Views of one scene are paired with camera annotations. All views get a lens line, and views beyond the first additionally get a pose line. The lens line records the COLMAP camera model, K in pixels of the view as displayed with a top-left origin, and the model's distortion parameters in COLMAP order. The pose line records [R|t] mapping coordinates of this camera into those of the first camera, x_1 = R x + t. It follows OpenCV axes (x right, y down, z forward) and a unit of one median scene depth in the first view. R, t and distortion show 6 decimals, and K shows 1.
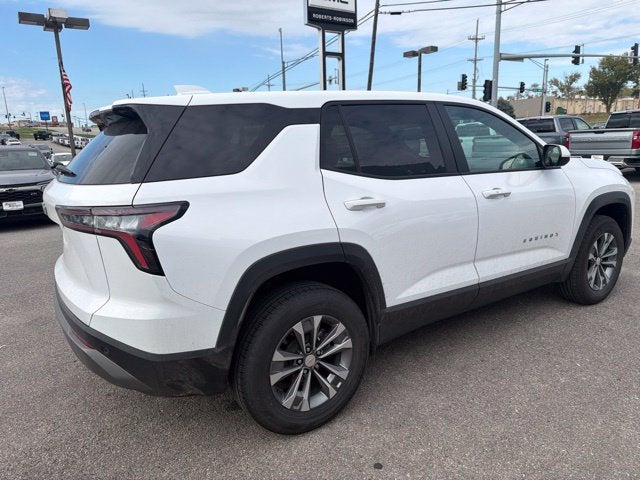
lens RADIAL K [[455.6, 0, 317.3], [0, 455.6, 238.8], [0, 0, 1]] dist [0.043782, -0.038847]
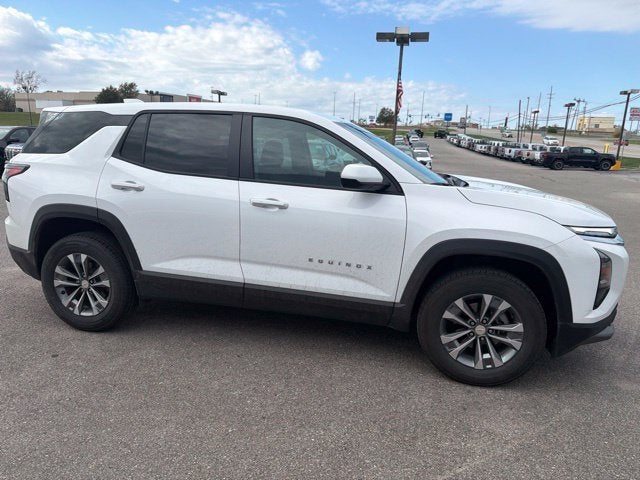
lens RADIAL K [[456.4, 0, 320.0], [0, 456.4, 240.0], [0, 0, 1]] dist [0.027819, -0.031275]
pose [[0.692266, 0.215540, -0.688702, 0.998198], [-0.217694, 0.972268, 0.085466, -0.109623], [0.688024, 0.090761, 0.719990, 0.291498]]
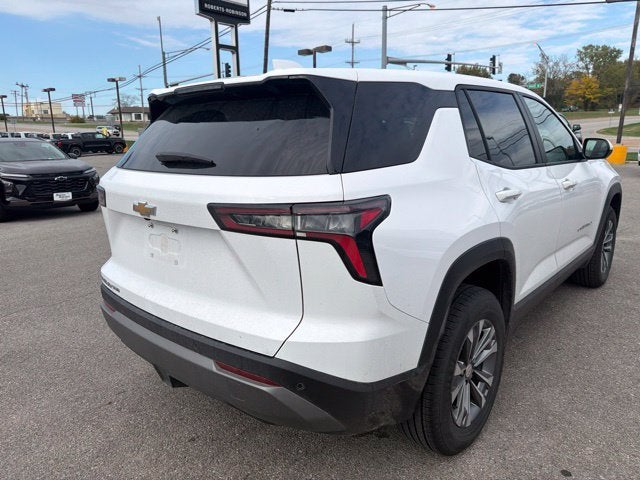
lens RADIAL K [[456.4, 0, 320.0], [0, 456.4, 240.0], [0, 0, 1]] dist [0.027819, -0.031275]
pose [[0.968515, -0.041933, 0.245399, -0.337917], [0.039871, 0.999115, 0.013366, -0.009243], [-0.245742, -0.003161, 0.969330, 0.128109]]
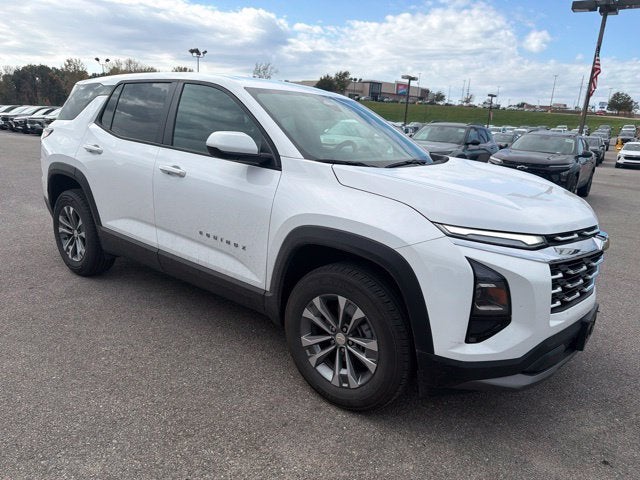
lens RADIAL K [[454.3, 0, 323.2], [0, 454.3, 237.8], [0, 0, 1]] dist [0.003761, 0.000322]
pose [[0.332094, 0.297050, -0.895251, 1.213429], [-0.271832, 0.938990, 0.210726, -0.219721], [0.903228, 0.173377, 0.392580, 0.776781]]
